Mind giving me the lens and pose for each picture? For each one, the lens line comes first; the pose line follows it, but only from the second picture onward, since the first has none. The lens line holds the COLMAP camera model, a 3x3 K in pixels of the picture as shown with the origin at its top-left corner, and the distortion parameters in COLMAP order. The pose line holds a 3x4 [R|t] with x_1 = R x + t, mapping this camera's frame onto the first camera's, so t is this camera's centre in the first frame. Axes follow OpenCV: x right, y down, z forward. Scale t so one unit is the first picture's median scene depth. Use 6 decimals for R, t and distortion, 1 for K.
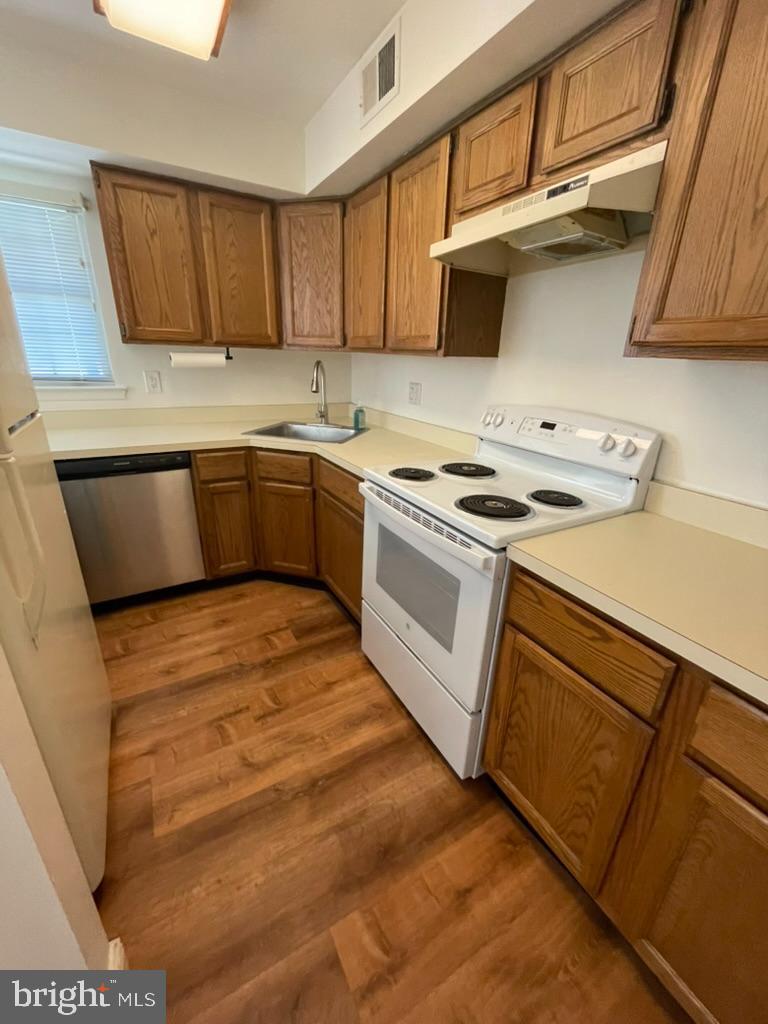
lens RADIAL K [[416.3, 0, 386.9], [0, 416.3, 513.6], [0, 0, 1]] dist [-0.001690, -0.000435]
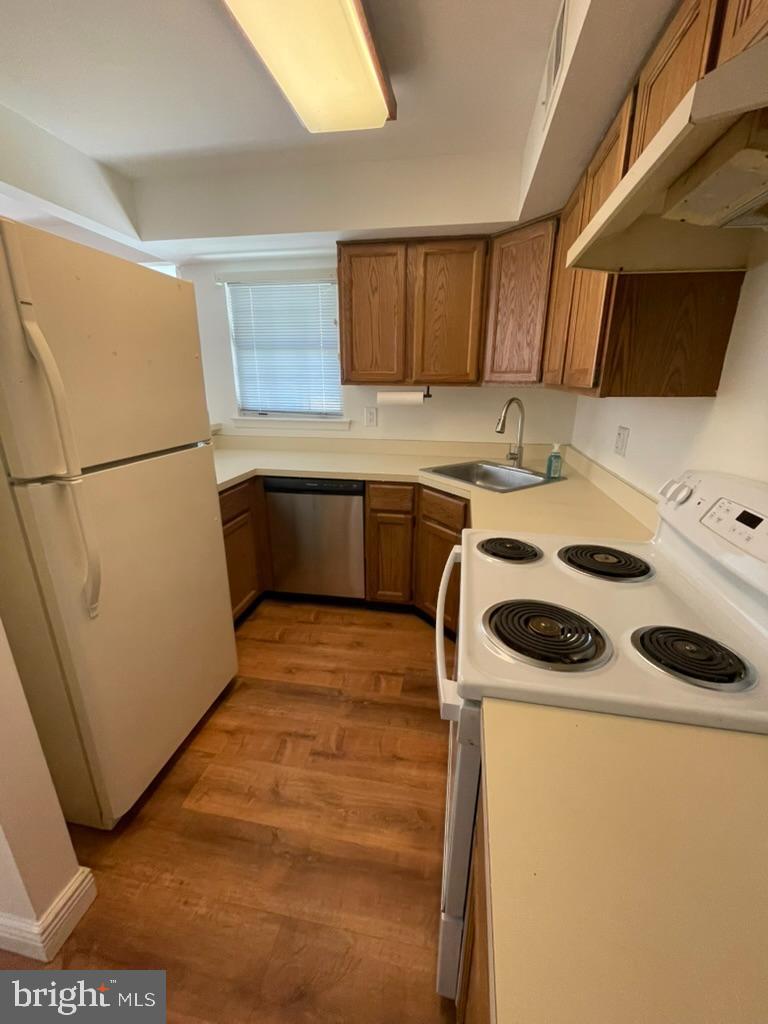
lens RADIAL K [[416.3, 0, 386.9], [0, 416.3, 513.6], [0, 0, 1]] dist [-0.001690, -0.000435]
pose [[0.762973, 0.170888, -0.623434, 0.258560], [-0.210639, 0.977511, 0.010158, -0.086935], [0.611150, 0.123569, 0.781810, 0.187628]]
